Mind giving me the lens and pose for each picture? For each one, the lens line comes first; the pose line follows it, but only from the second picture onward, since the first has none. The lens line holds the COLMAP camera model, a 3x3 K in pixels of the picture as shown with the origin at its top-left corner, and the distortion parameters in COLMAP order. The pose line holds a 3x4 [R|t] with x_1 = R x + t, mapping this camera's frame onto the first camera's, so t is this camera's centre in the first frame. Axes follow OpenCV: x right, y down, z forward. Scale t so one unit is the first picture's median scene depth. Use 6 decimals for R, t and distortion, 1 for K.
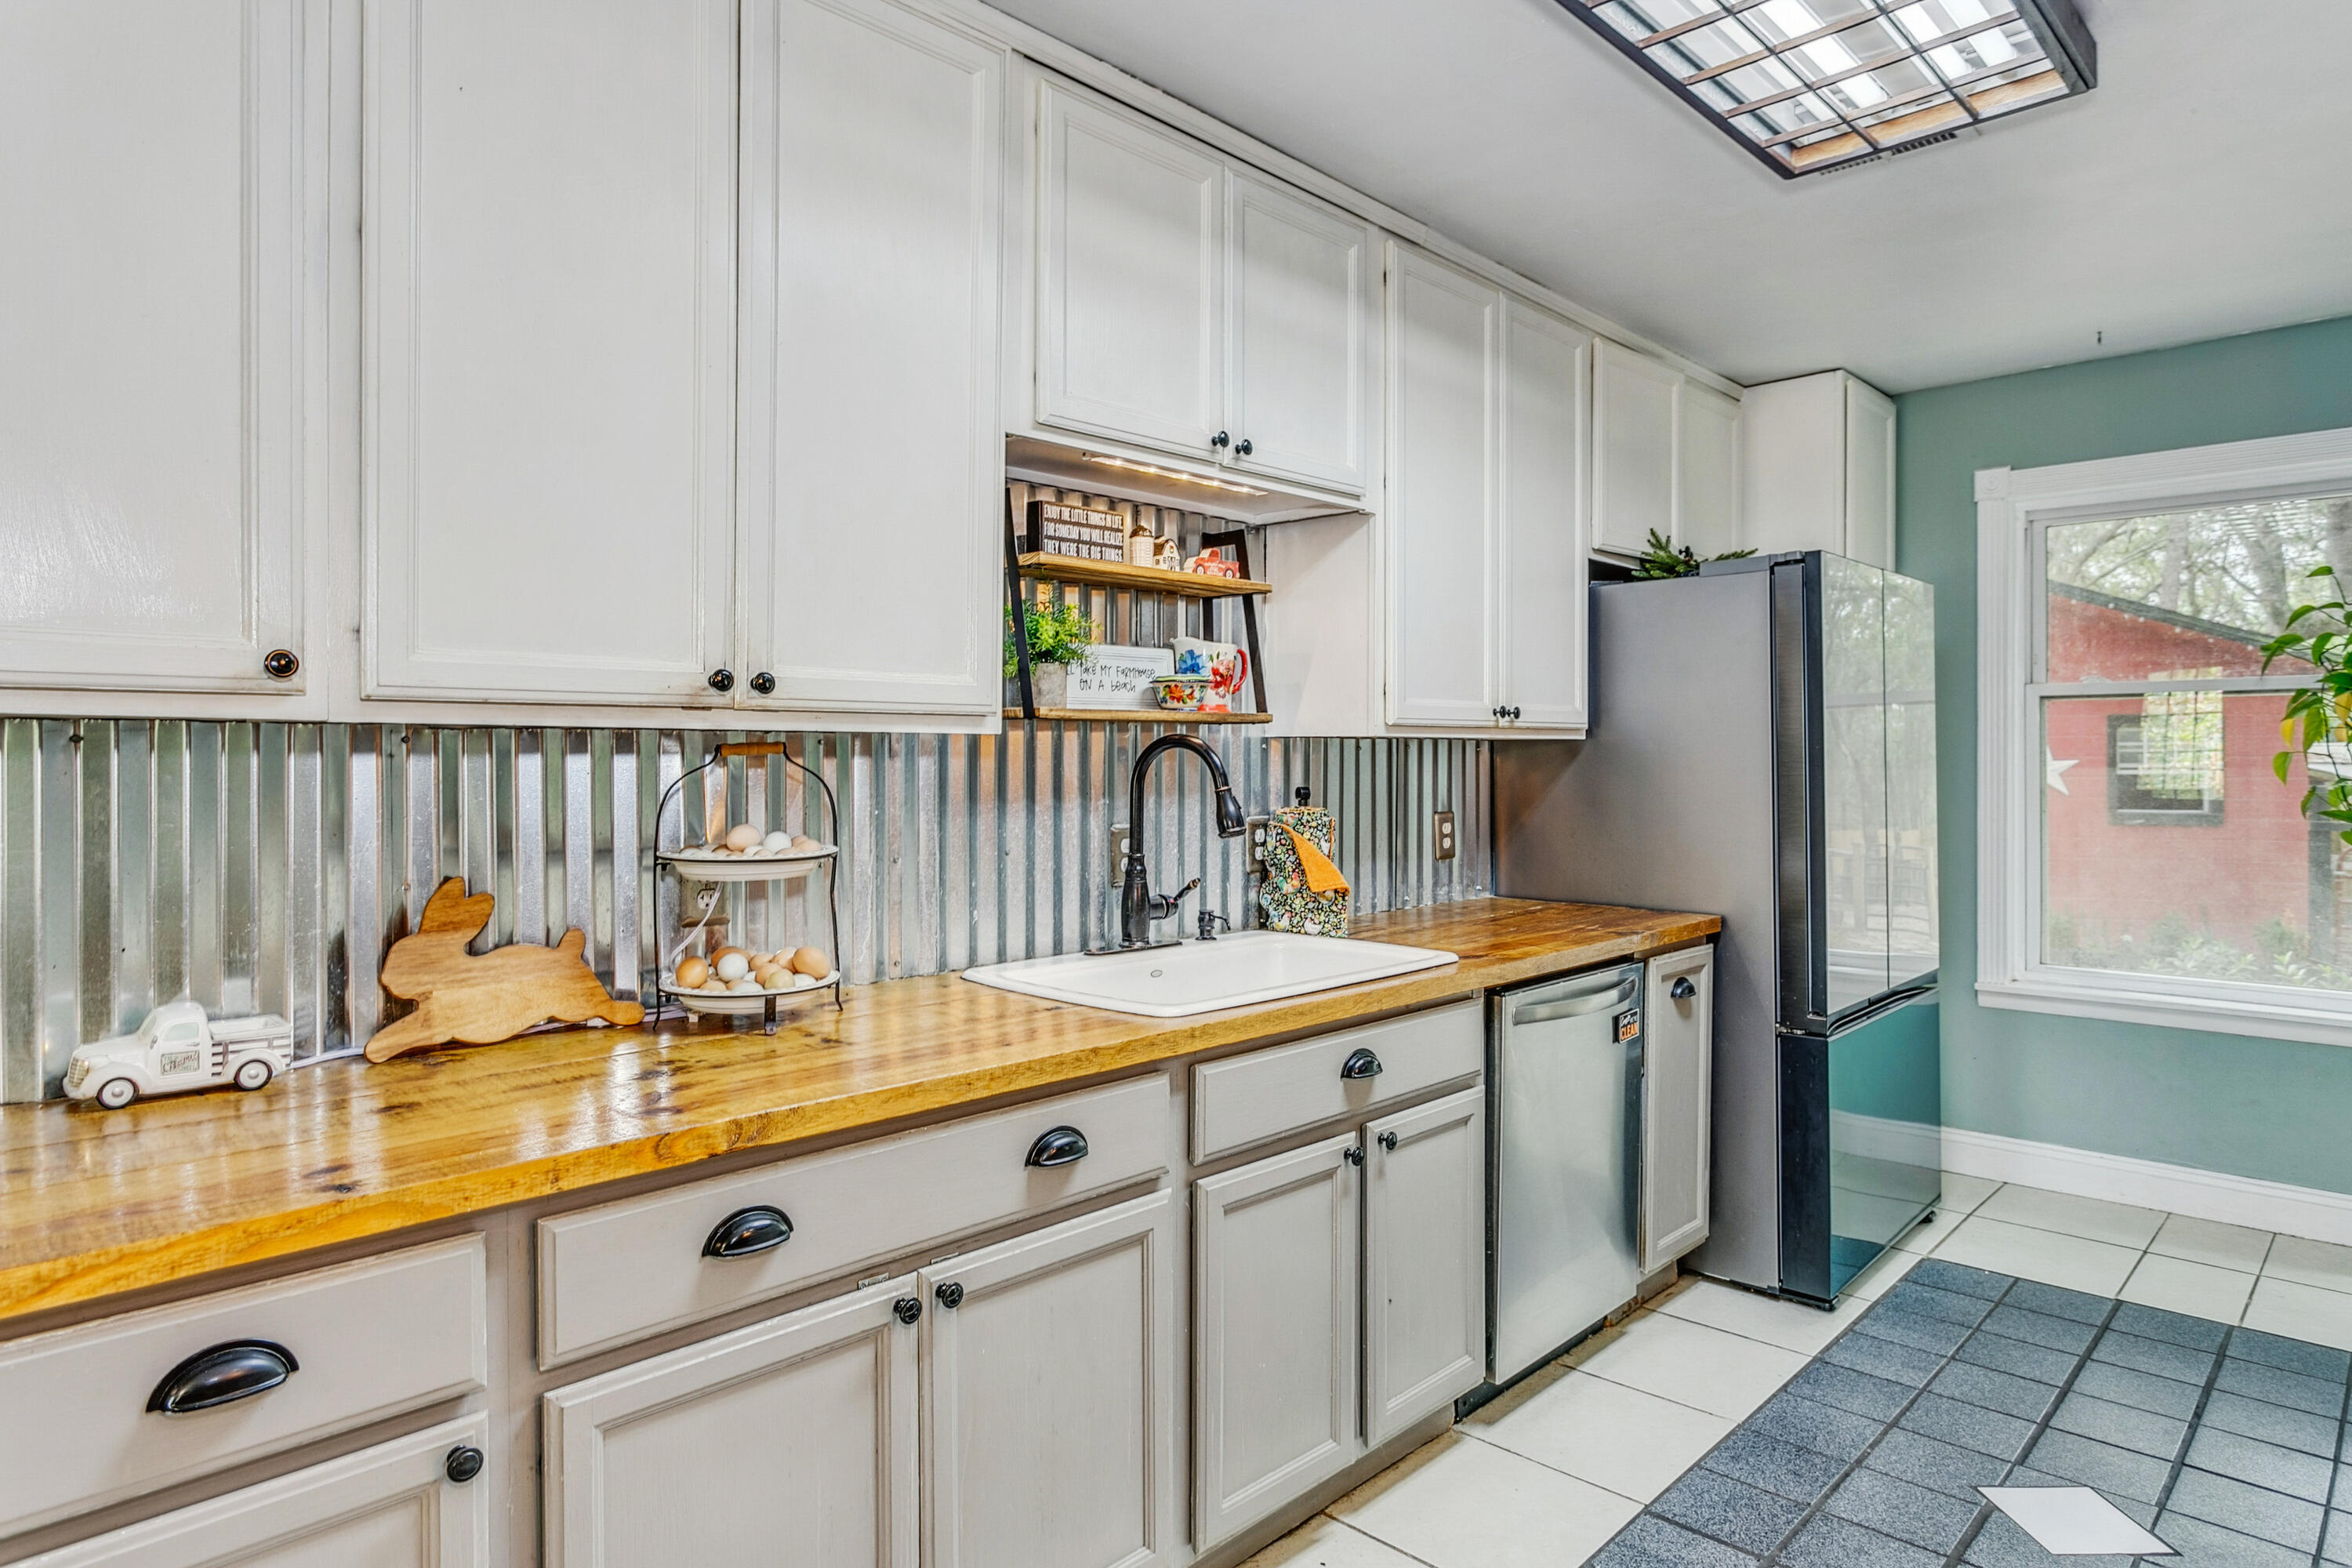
lens RADIAL K [[1346.1, 0, 1174.4], [0, 1346.1, 762.8], [0, 0, 1]] dist [-0.013040, 0.007816]
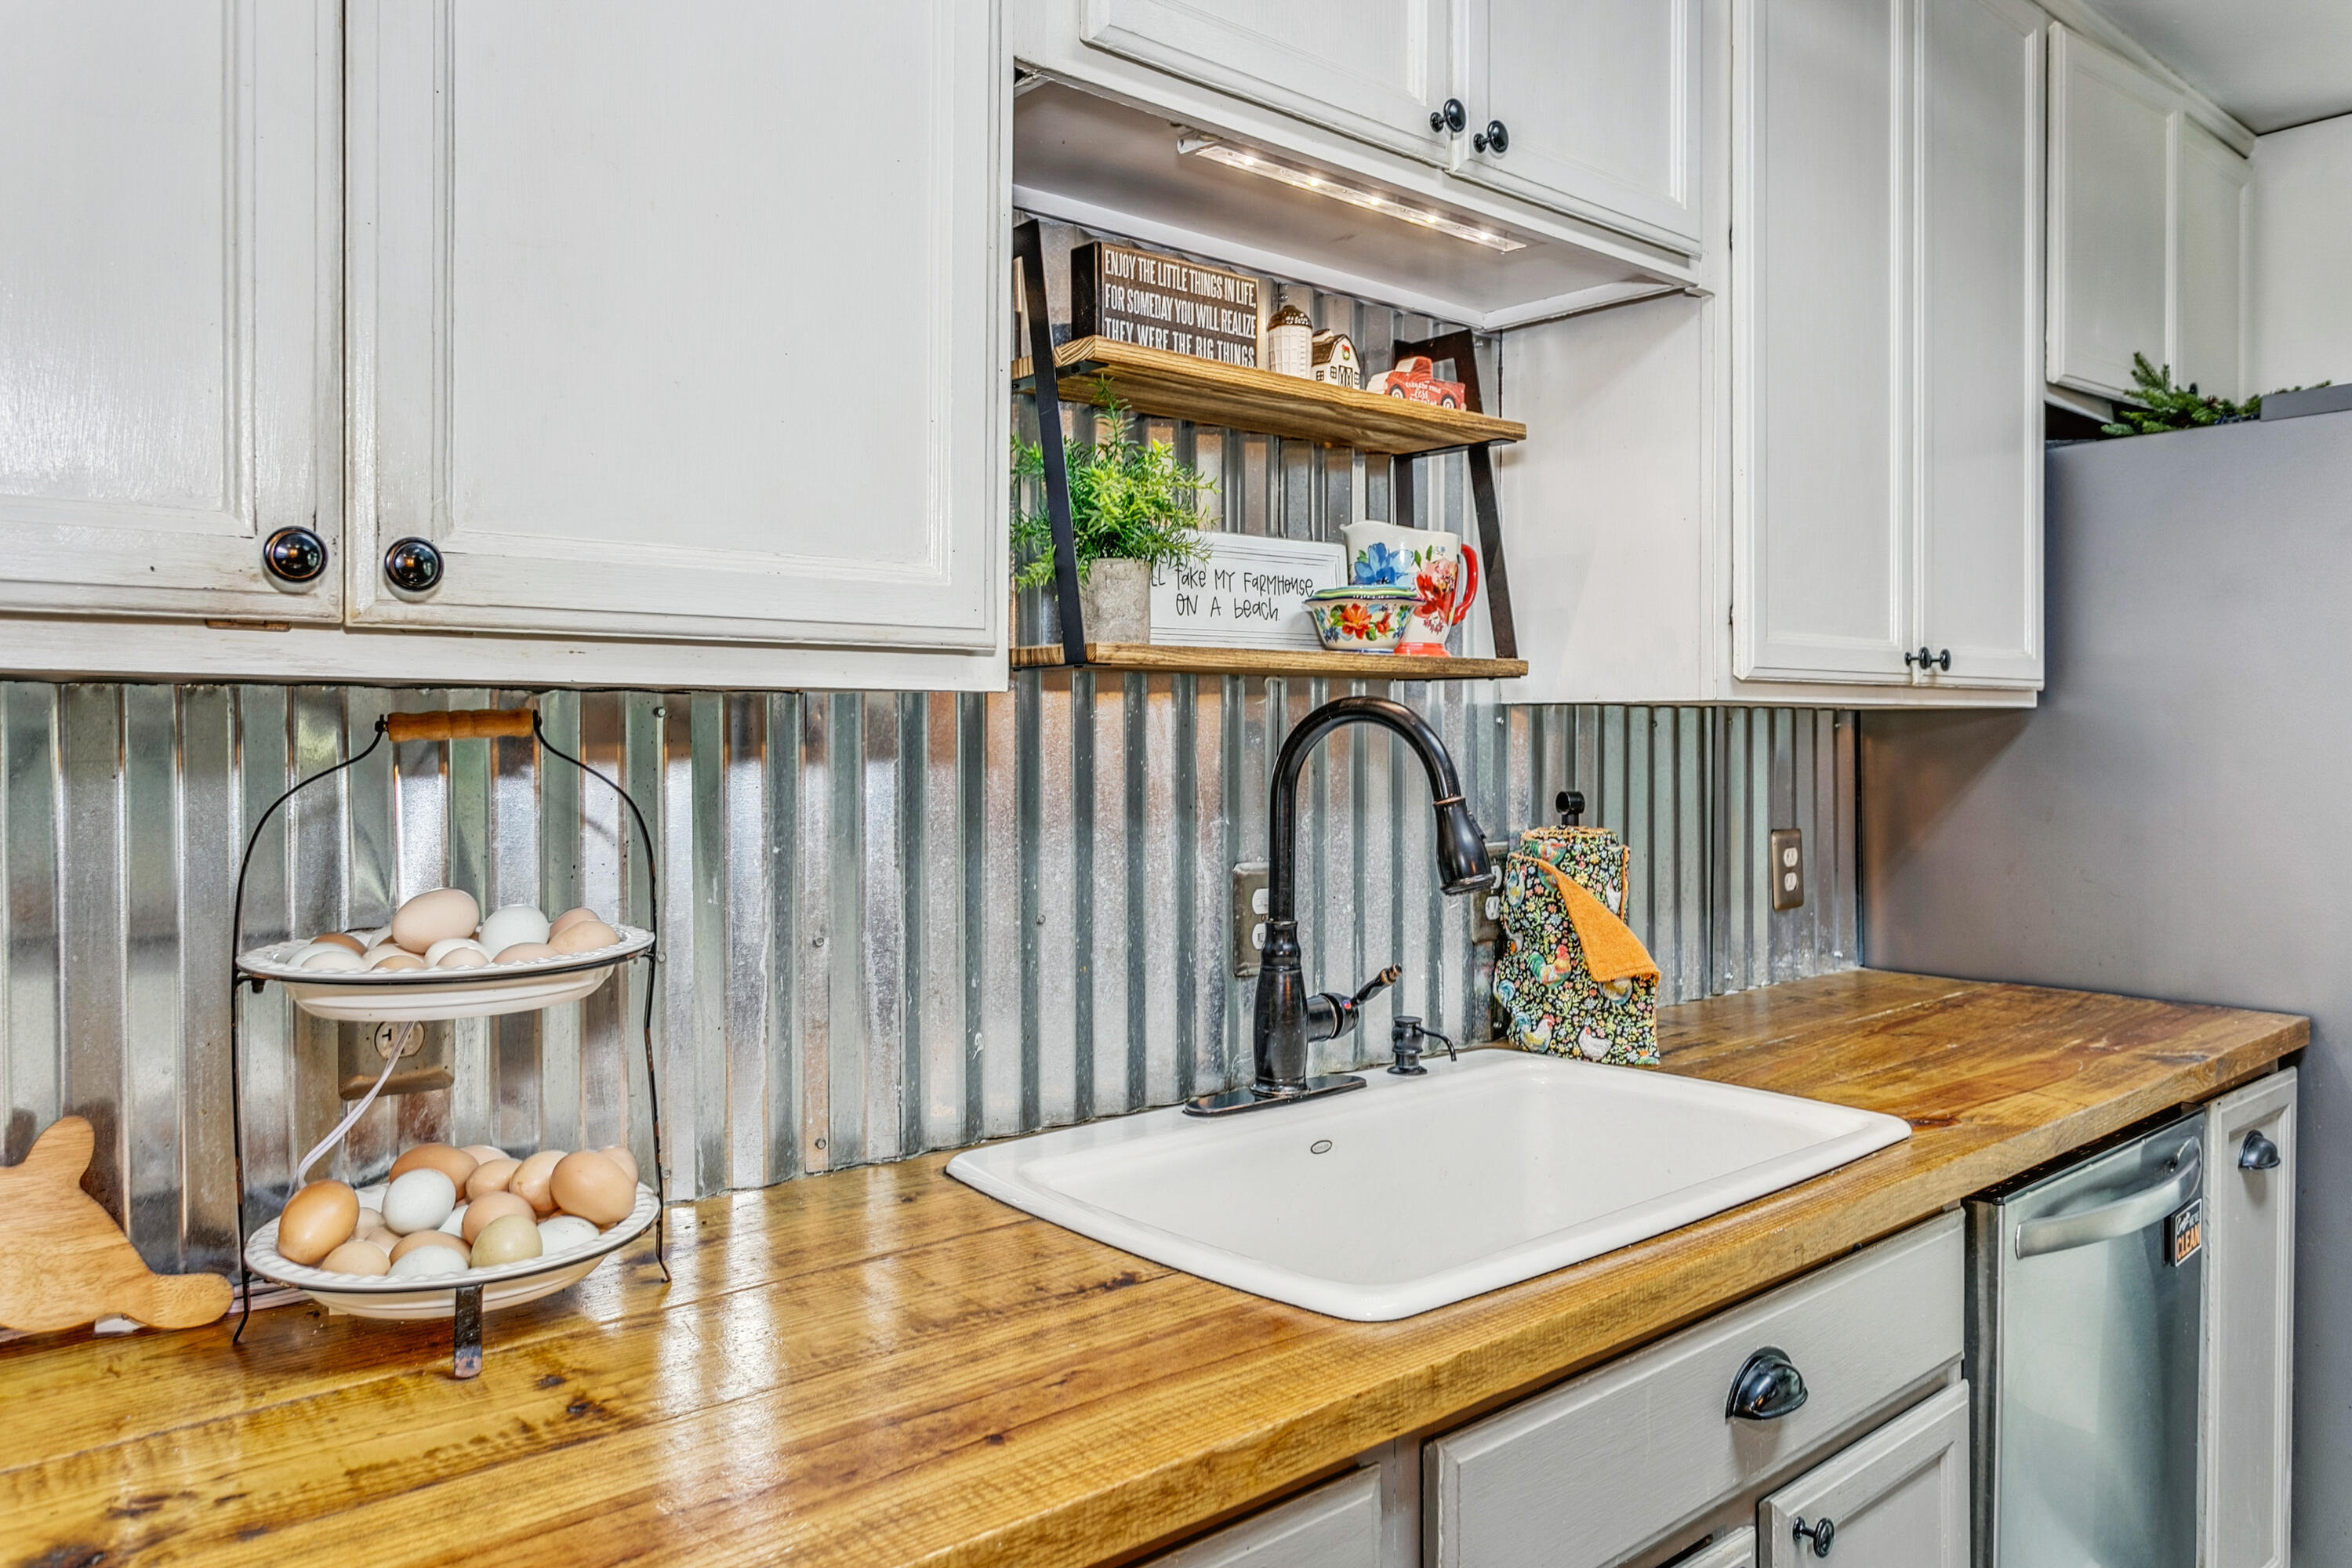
lens RADIAL K [[1618.3, 0, 1168.4], [0, 1618.3, 739.4], [0, 0, 1]] dist [0.003065, -0.001803]
pose [[0.996887, -0.002402, -0.078802, -0.022093], [0.002104, 0.999990, -0.003860, -0.001956], [0.078810, 0.003682, 0.996883, 0.352196]]
